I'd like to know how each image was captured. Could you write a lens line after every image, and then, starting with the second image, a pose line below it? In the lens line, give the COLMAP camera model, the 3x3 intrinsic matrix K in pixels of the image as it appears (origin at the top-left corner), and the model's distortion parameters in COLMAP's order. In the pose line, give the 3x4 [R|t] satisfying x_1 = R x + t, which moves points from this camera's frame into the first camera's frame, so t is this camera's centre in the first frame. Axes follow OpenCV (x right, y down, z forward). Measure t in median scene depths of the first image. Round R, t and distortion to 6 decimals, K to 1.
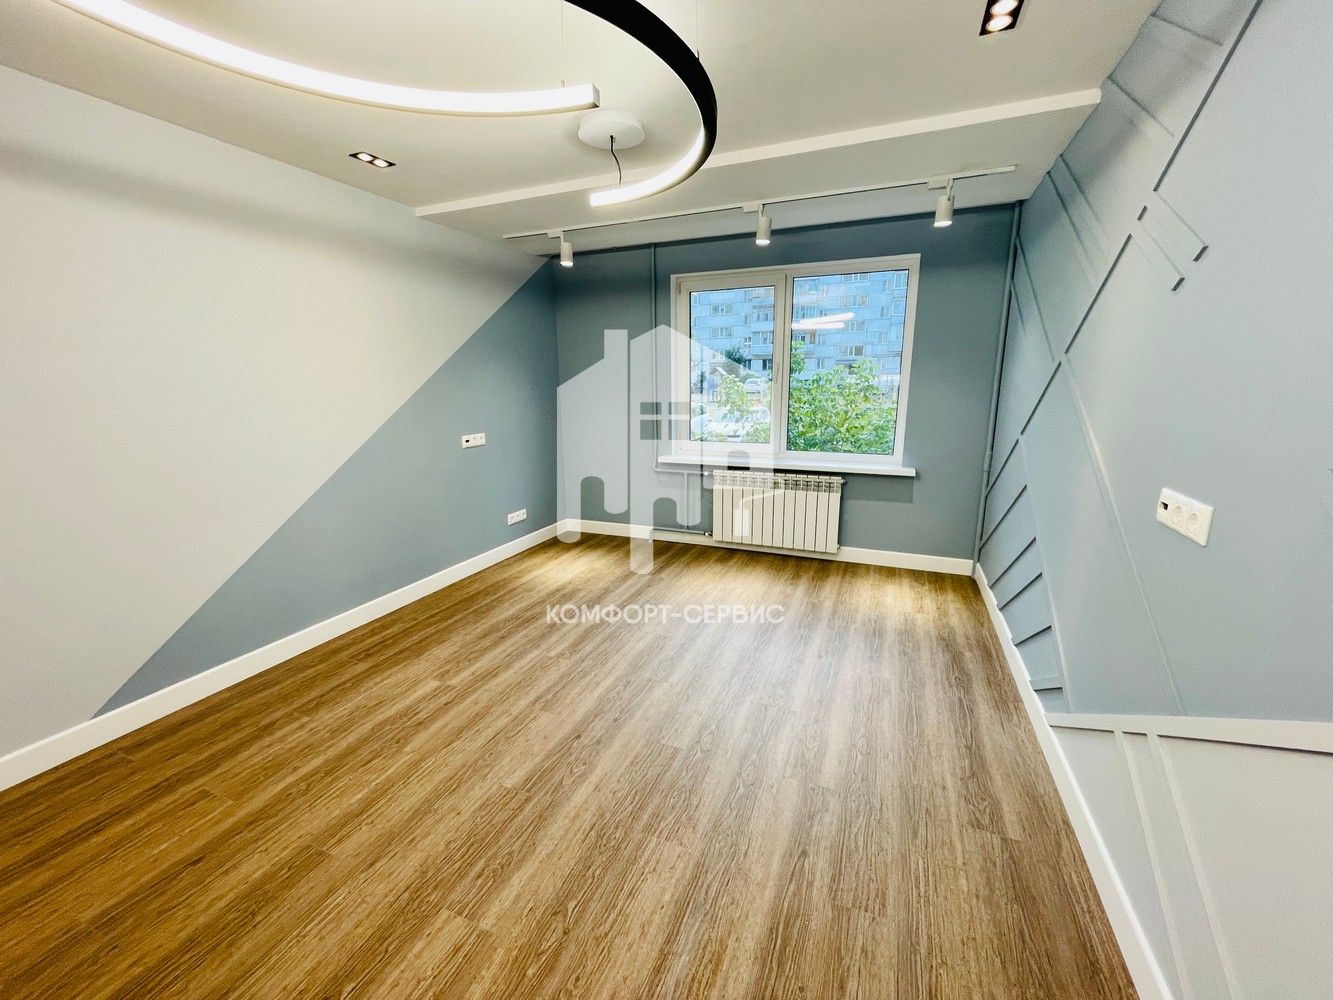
lens RADIAL K [[536.6, 0, 670.8], [0, 536.6, 499.5], [0, 0, 1]] dist [-0.005848, 0.000554]
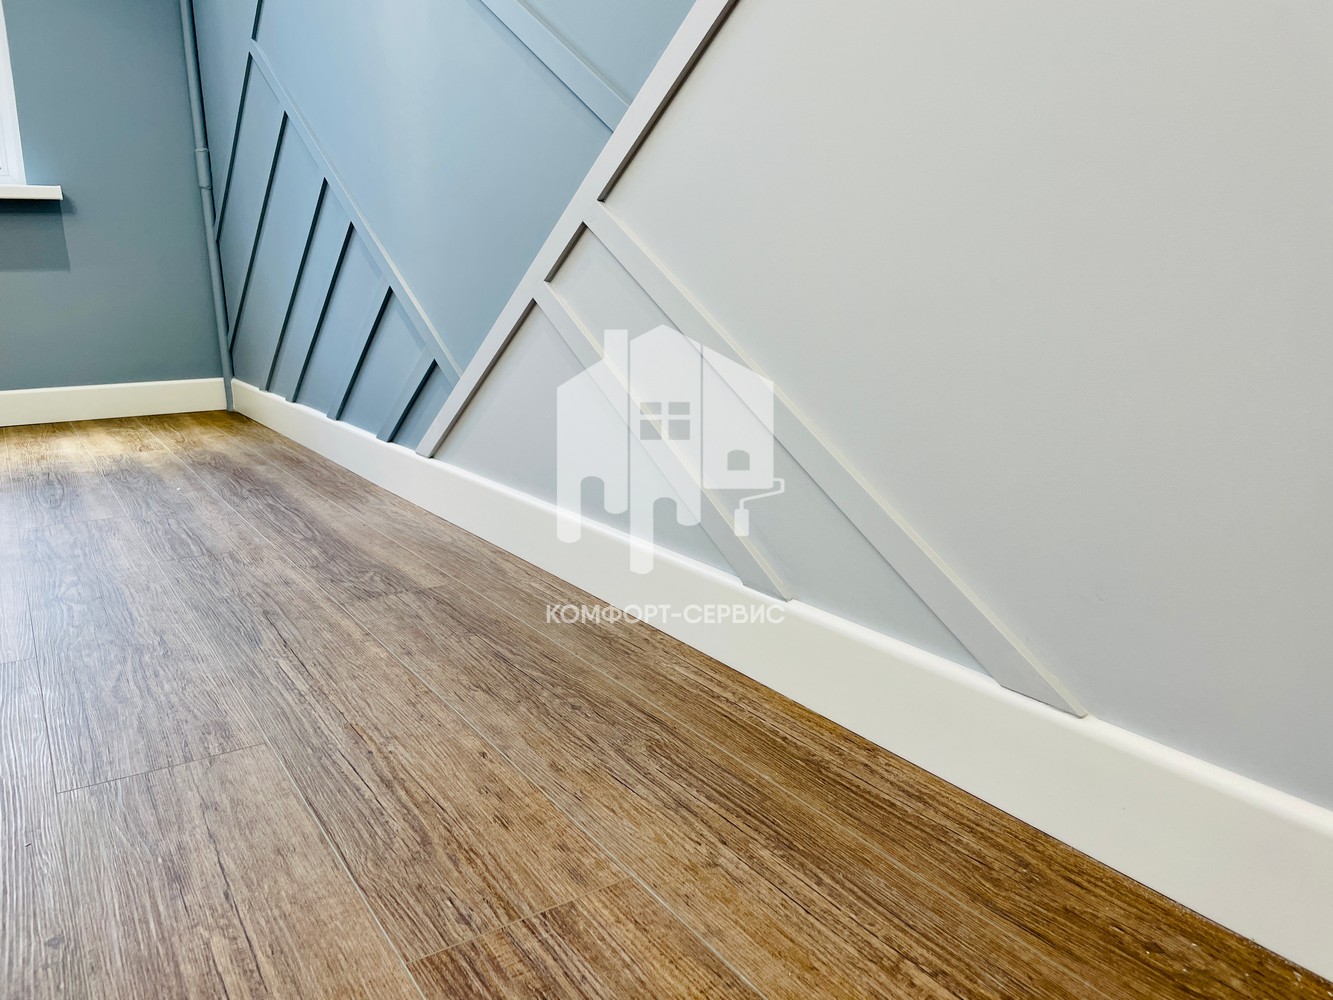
lens RADIAL K [[1007.8, 0, 671.0], [0, 1007.8, 501.7], [0, 0, 1]] dist [0.052228, -0.063924]
pose [[0.560205, -0.177985, 0.809006, 0.004886], [0.193106, 0.977795, 0.081400, 0.312715], [-0.805531, 0.110623, 0.582136, 0.151542]]
